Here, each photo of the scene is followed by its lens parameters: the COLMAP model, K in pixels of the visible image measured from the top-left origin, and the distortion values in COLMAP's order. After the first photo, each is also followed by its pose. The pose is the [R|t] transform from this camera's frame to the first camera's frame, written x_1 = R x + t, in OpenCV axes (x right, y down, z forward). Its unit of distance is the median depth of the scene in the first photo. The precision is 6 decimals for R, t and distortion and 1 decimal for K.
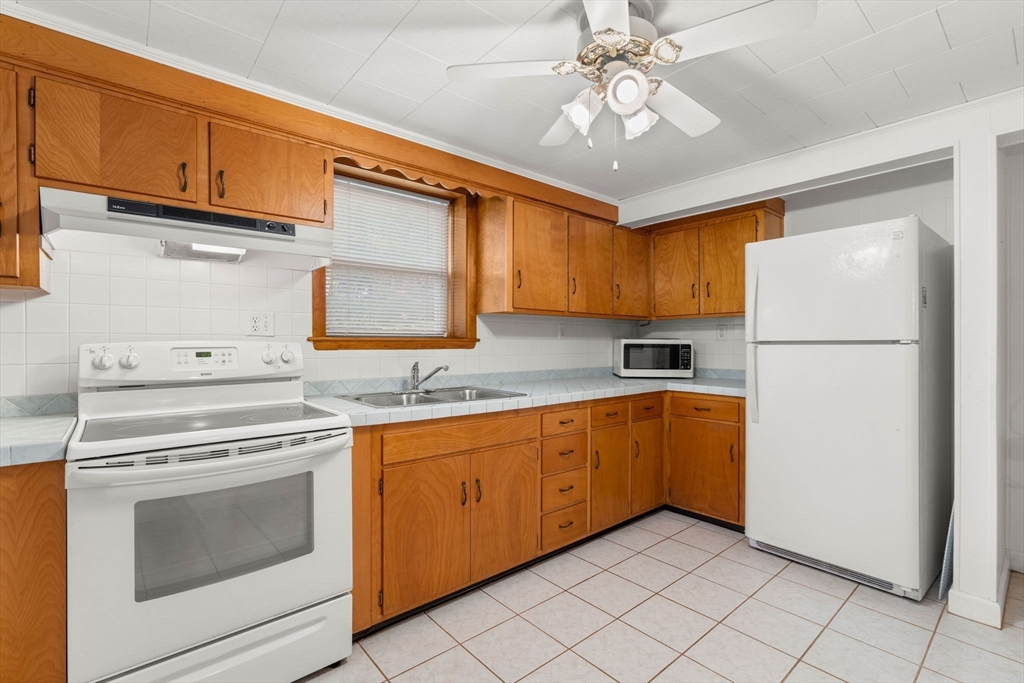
lens RADIAL K [[462.8, 0, 518.2], [0, 462.8, 334.2], [0, 0, 1]] dist [-0.003374, 0.000813]
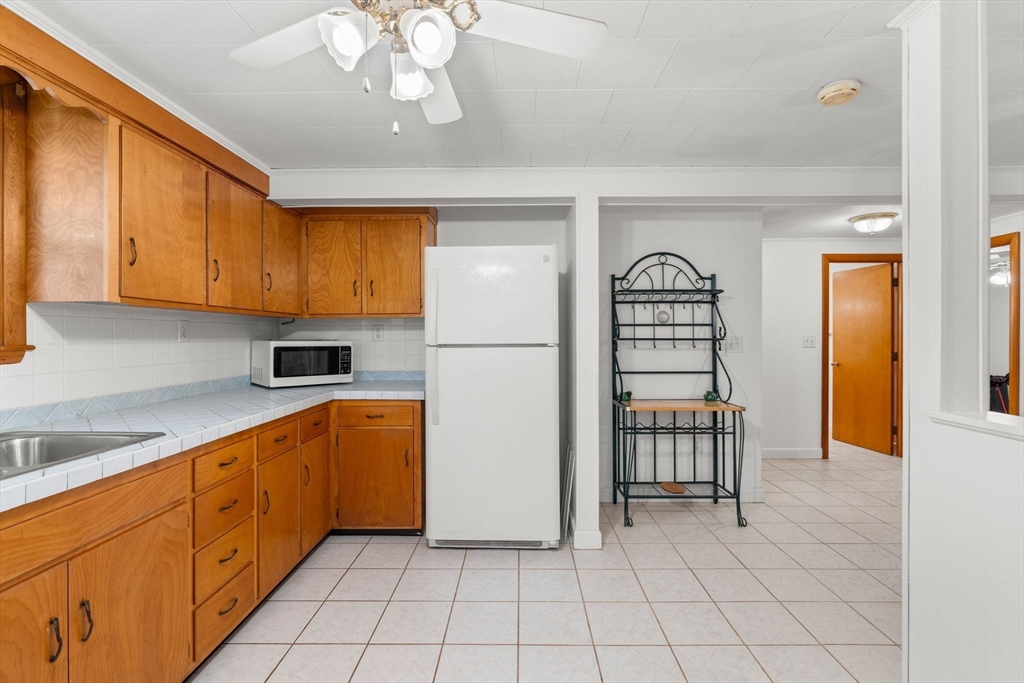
lens RADIAL K [[462.8, 0, 518.2], [0, 462.8, 334.2], [0, 0, 1]] dist [-0.003374, 0.000813]
pose [[0.664615, 0.001392, 0.747185, -0.113199], [-0.011563, 0.999898, 0.008422, -0.016232], [-0.747097, -0.014237, 0.664563, 0.169674]]
